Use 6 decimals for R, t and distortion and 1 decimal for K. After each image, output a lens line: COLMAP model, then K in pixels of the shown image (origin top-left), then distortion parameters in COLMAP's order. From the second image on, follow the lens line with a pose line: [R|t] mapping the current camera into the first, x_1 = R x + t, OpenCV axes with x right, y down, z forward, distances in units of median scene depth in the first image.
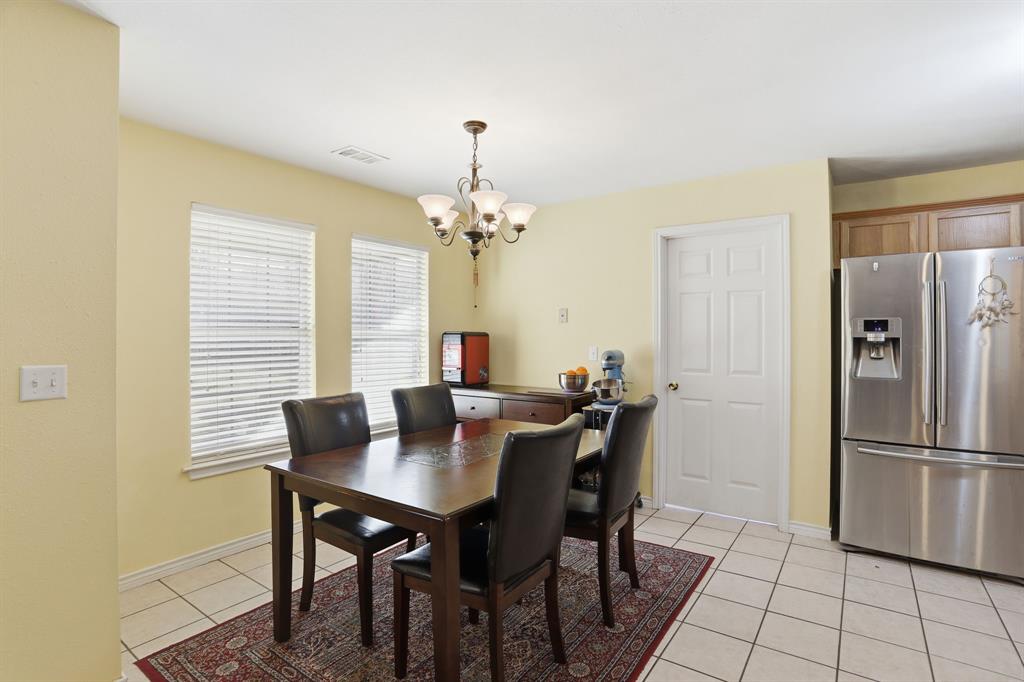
lens RADIAL K [[502.2, 0, 516.1], [0, 502.2, 328.3], [0, 0, 1]] dist [-0.088051, 0.032089]
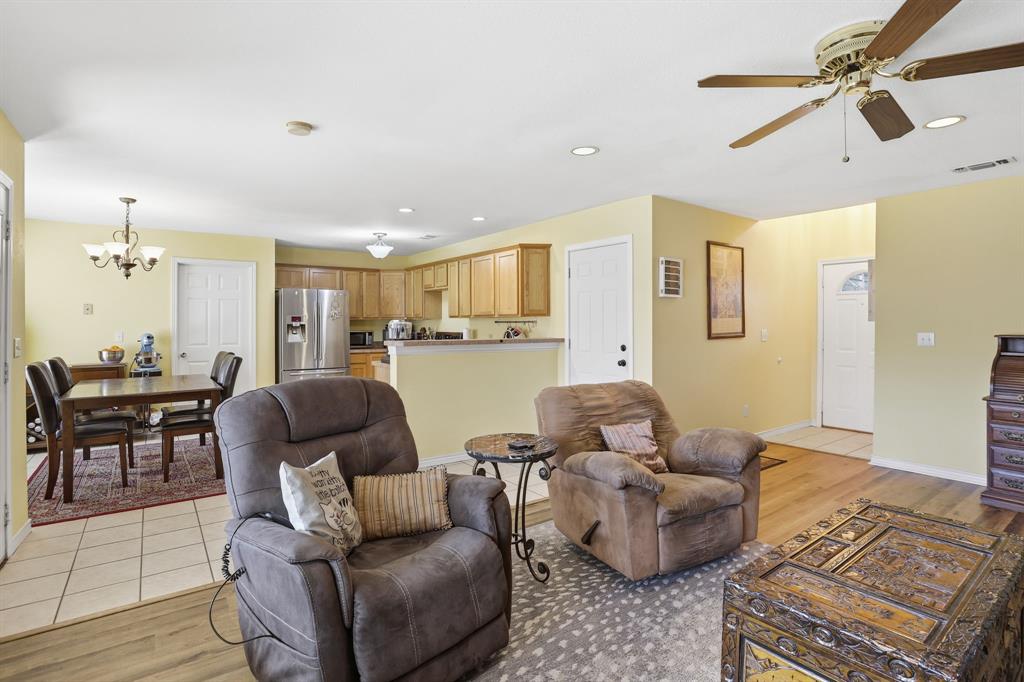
lens RADIAL K [[502.2, 0, 516.1], [0, 502.2, 328.3], [0, 0, 1]] dist [-0.088051, 0.032089]
pose [[0.315508, -0.008531, 0.948885, -0.914741], [-0.008890, 0.999889, 0.011946, 0.000727], [-0.948881, -0.012205, 0.315397, -0.588806]]
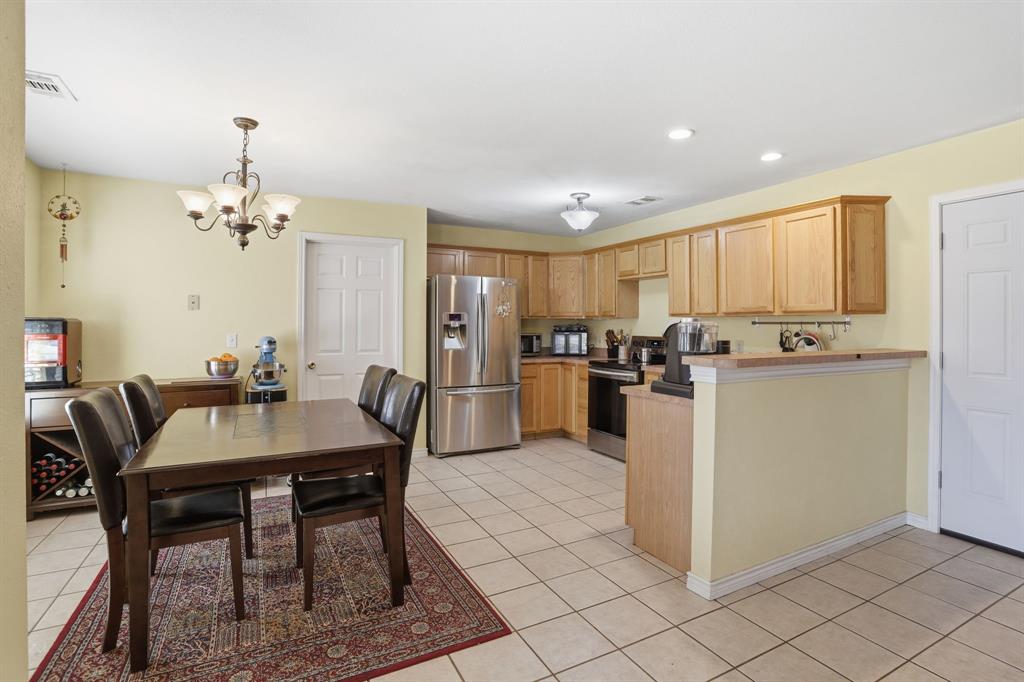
lens RADIAL K [[502.2, 0, 516.1], [0, 502.2, 328.3], [0, 0, 1]] dist [-0.088051, 0.032089]
pose [[0.472072, -0.005079, 0.881545, -0.537728], [-0.013028, 0.999834, 0.012737, 0.005808], [-0.881464, -0.017497, 0.471927, 0.001925]]
